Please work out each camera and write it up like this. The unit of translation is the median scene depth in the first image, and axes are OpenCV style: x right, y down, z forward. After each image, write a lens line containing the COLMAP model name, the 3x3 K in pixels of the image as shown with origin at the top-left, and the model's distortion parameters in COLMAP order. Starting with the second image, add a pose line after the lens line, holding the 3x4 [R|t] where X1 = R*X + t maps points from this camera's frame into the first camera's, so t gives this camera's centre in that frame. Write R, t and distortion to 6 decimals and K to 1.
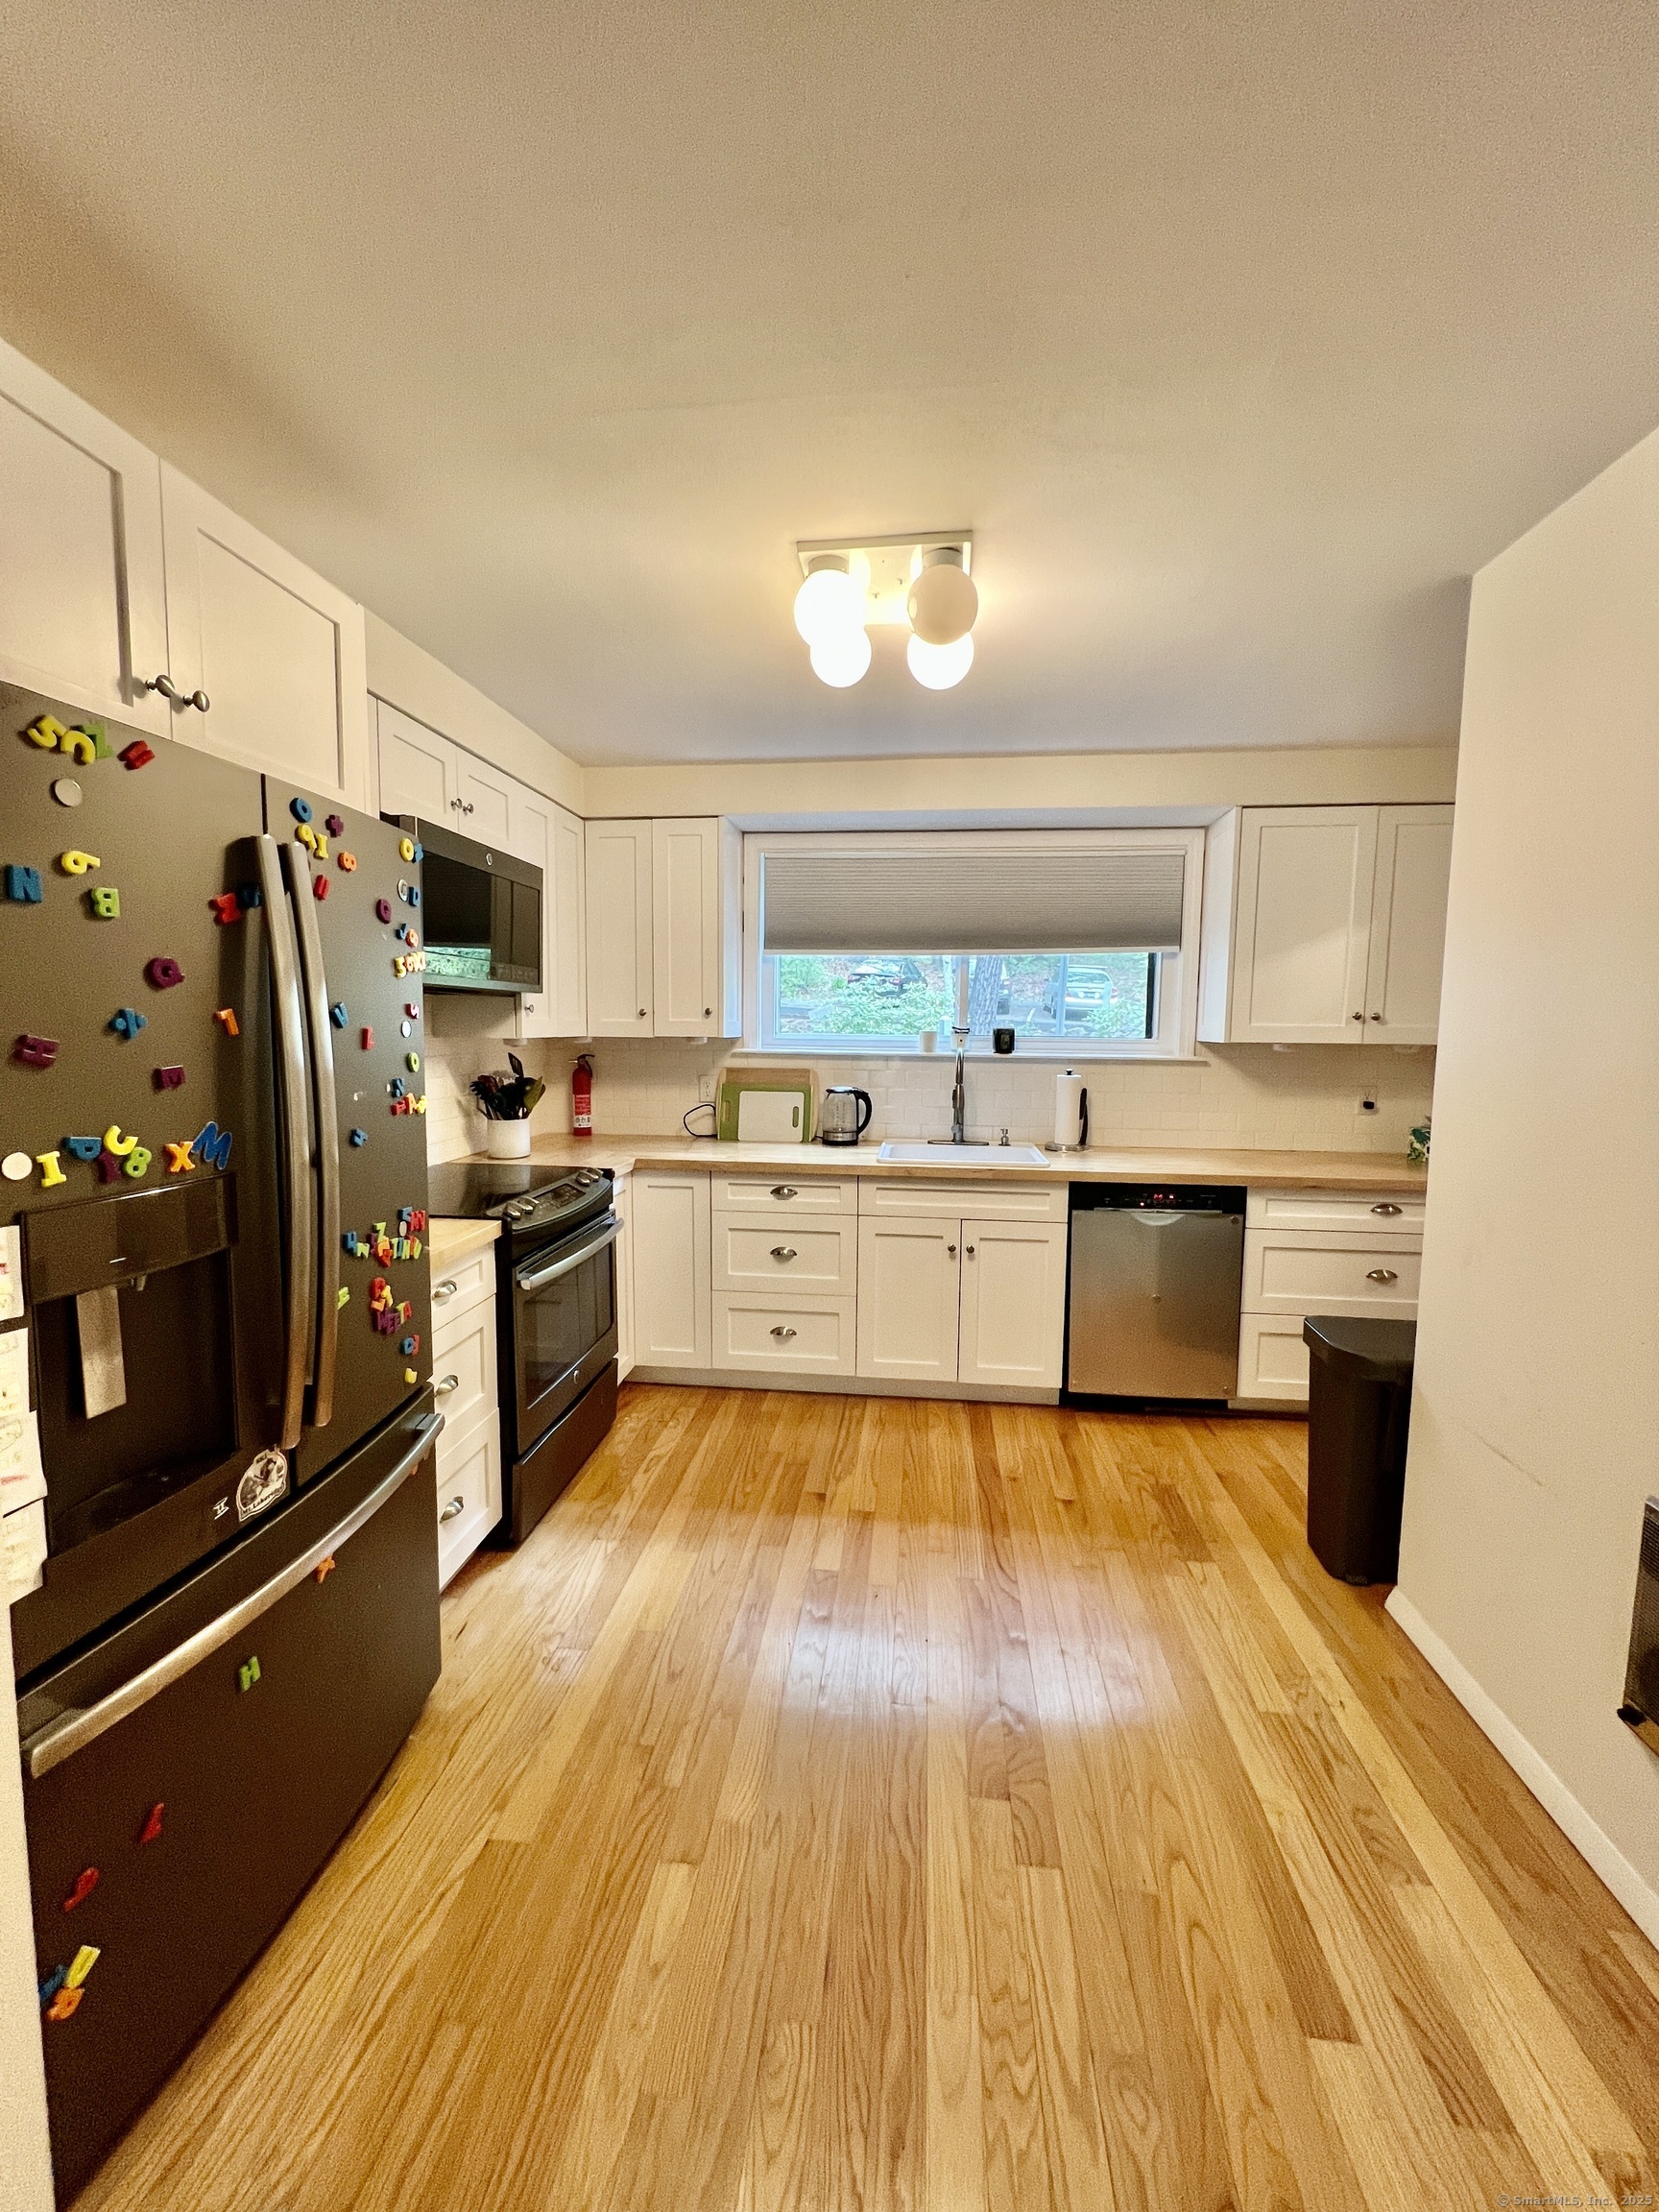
lens RADIAL K [[884.6, 0, 826.4], [0, 884.6, 1108.1], [0, 0, 1]] dist [-0.003129, 0.000199]
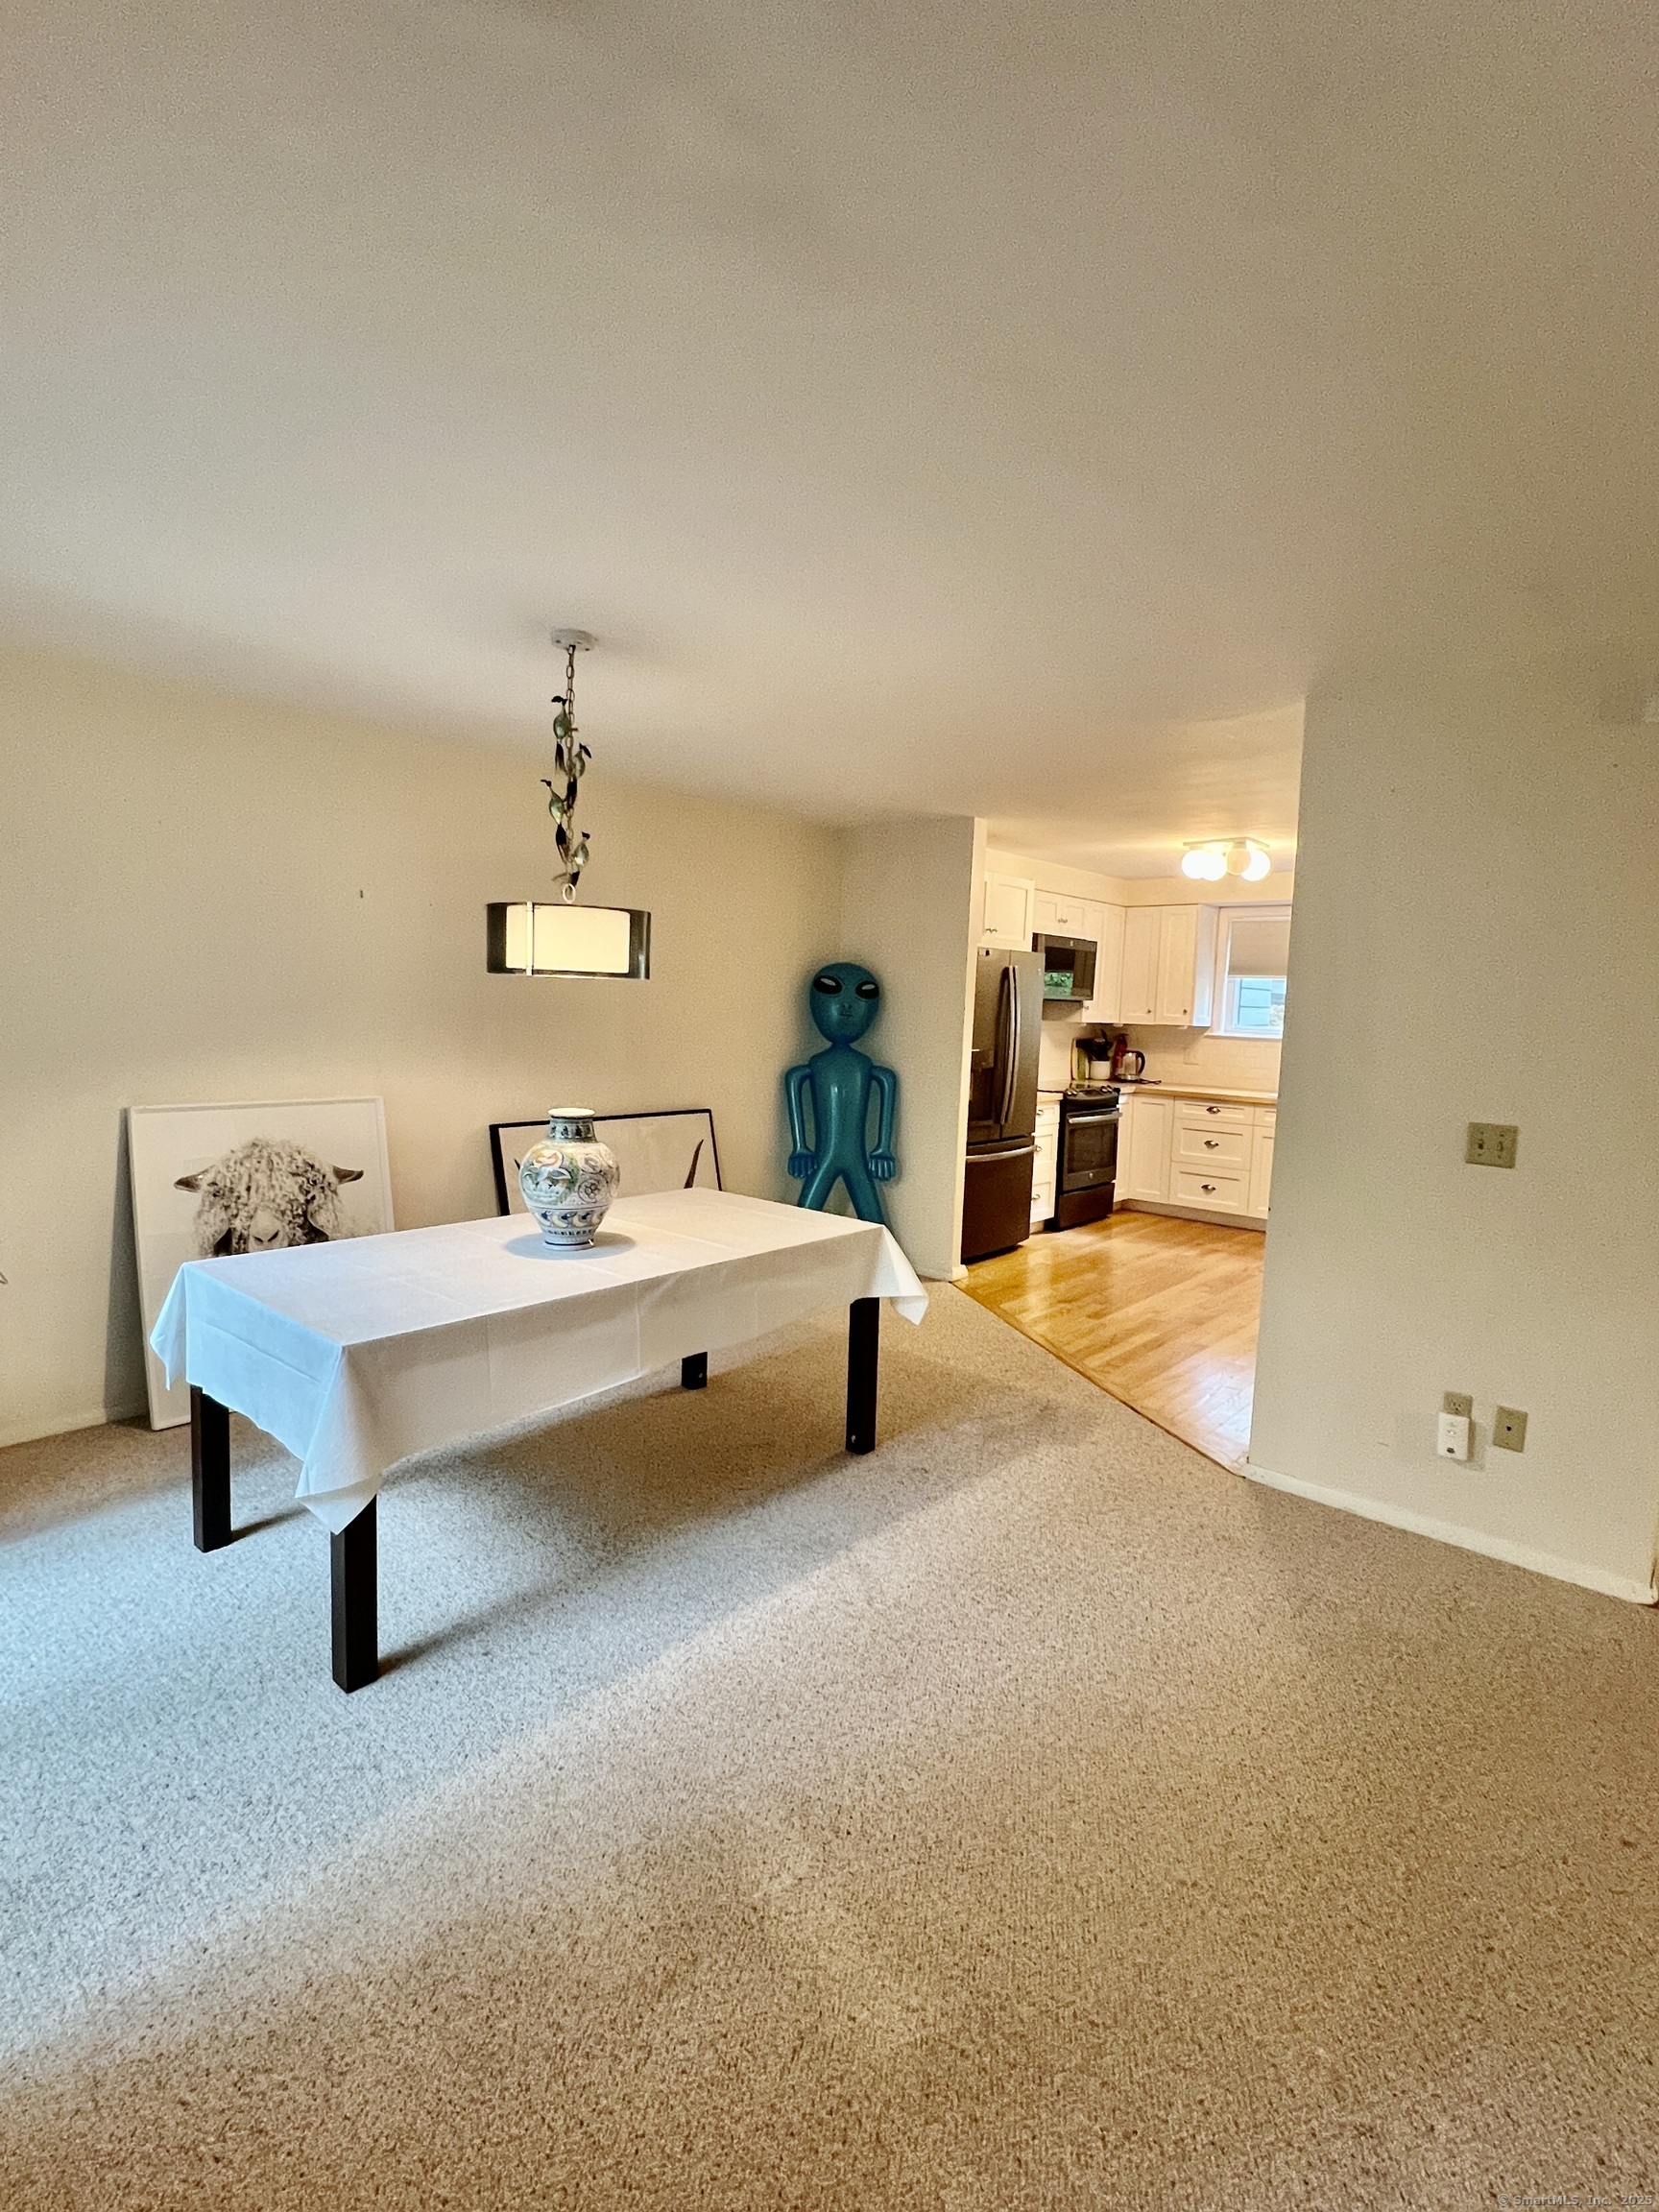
lens RADIAL K [[1072.8, 0, 823.5], [0, 1072.8, 1108.0], [0, 0, 1]] dist [0.003545, -0.000685]
pose [[0.820993, 0.069595, -0.566680, 0.790006], [-0.077714, 0.996927, 0.009845, 0.190053], [0.565624, 0.035956, 0.823879, -1.861757]]
